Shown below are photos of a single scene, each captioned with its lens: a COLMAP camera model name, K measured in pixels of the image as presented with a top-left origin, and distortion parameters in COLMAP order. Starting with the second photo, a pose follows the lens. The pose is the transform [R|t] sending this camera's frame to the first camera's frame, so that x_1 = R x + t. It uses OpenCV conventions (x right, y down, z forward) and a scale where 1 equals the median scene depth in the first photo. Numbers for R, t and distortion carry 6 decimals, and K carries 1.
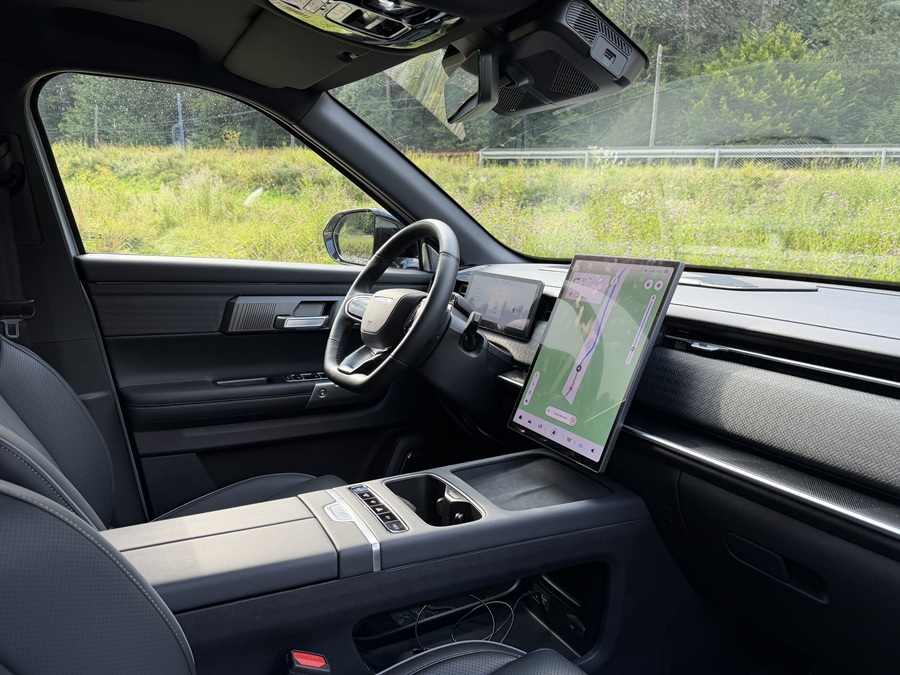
lens RADIAL K [[674.2, 0, 450.0], [0, 674.2, 337.5], [0, 0, 1]] dist [0.132501, -0.150788]
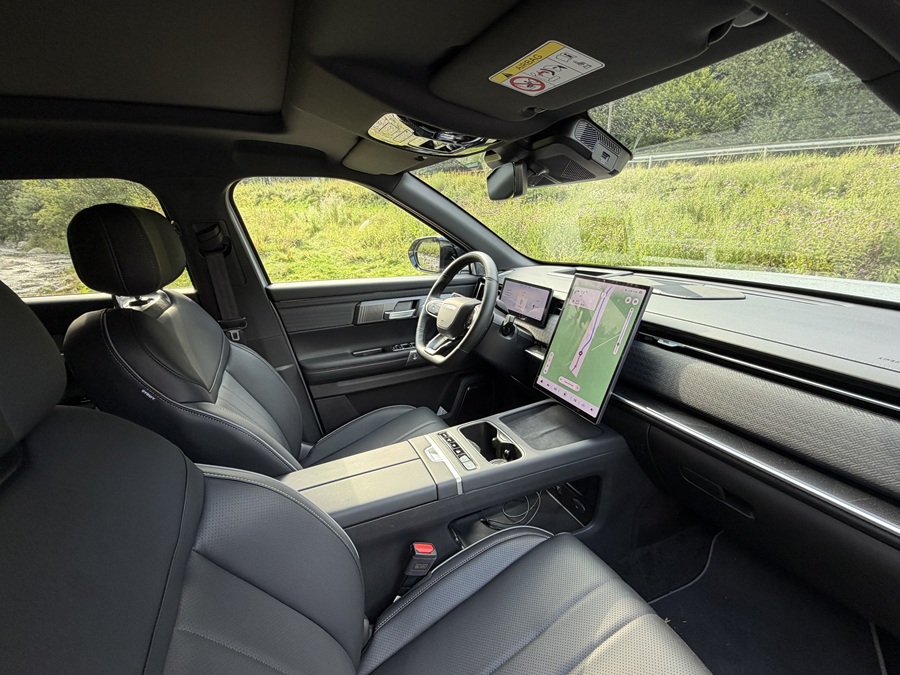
lens RADIAL K [[402.9, 0, 450.0], [0, 402.9, 337.5], [0, 0, 1]] dist [0.023564, 0.000156]
pose [[0.995335, -0.042086, -0.086820, -0.021898], [0.052774, 0.990785, 0.124741, -0.106891], [0.080770, -0.128741, 0.988383, 0.060974]]
